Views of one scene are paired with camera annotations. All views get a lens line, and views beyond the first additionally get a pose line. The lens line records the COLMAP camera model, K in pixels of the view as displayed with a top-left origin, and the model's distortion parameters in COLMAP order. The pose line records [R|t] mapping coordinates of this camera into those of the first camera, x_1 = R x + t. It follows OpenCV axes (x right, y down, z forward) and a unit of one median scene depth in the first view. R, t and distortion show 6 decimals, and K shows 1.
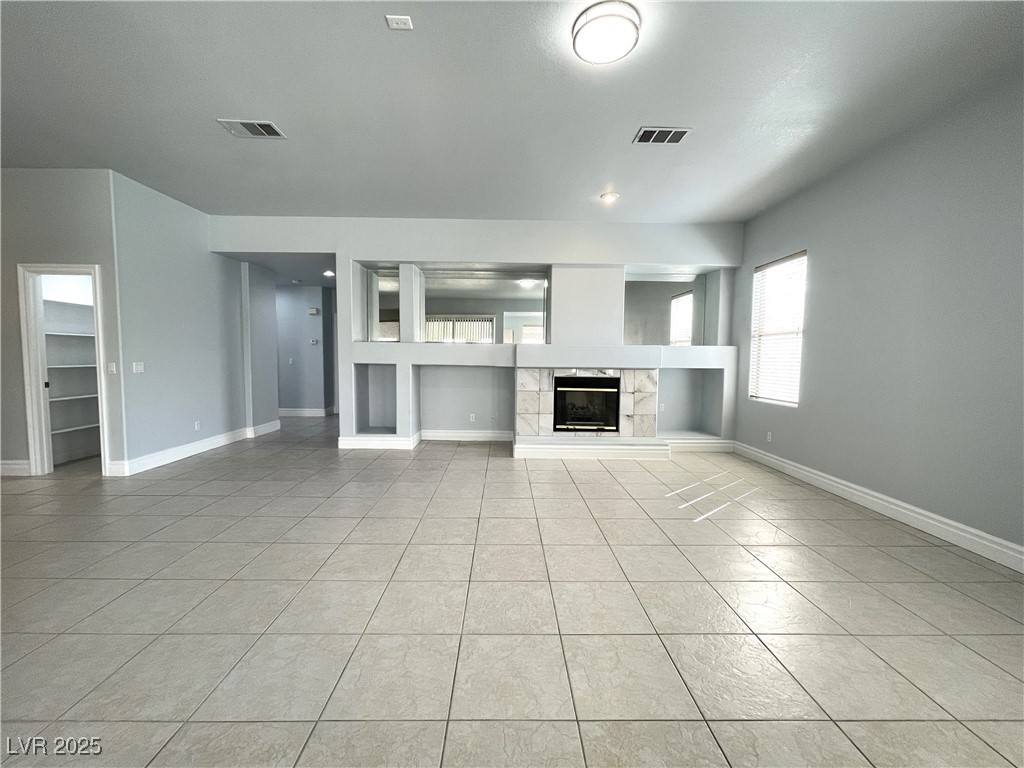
lens RADIAL K [[414.9, 0, 508.9], [0, 414.9, 384.2], [0, 0, 1]] dist [-0.001858, 0.000448]
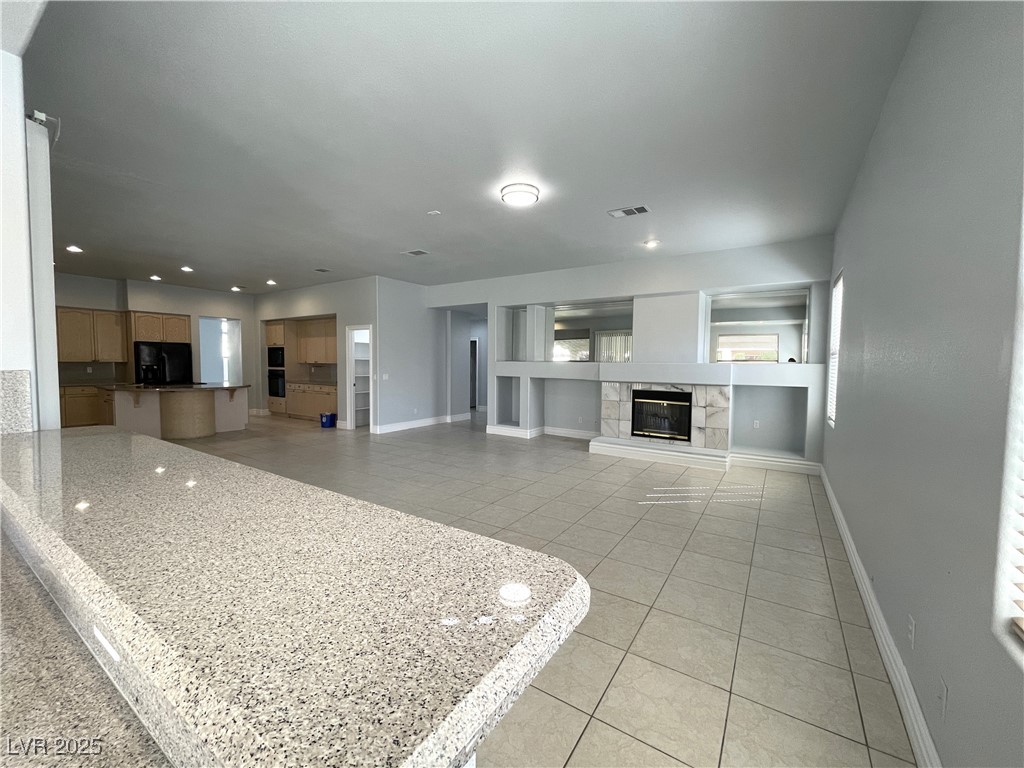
lens RADIAL K [[414.9, 0, 508.9], [0, 414.9, 384.2], [0, 0, 1]] dist [-0.001858, 0.000448]
pose [[0.828439, 0.026755, -0.559441, 0.480870], [-0.038777, 0.999201, -0.009636, -0.008595], [0.558736, 0.029676, 0.828814, -0.187720]]
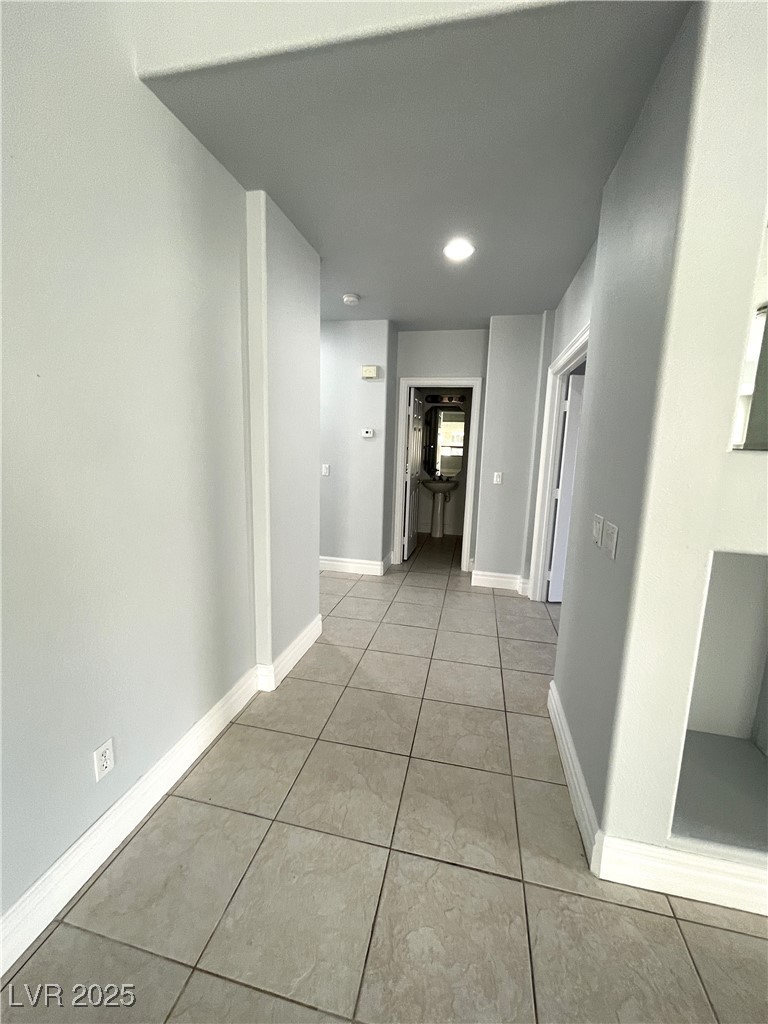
lens RADIAL K [[414.9, 0, 384.0], [0, 414.9, 512.0], [0, 0, 1]] dist [-0.001858, 0.000448]
pose [[0.971254, 0.057190, -0.231072, -0.490222], [-0.034999, 0.994470, 0.099021, -0.085689], [0.235457, -0.088087, 0.967885, 0.749135]]
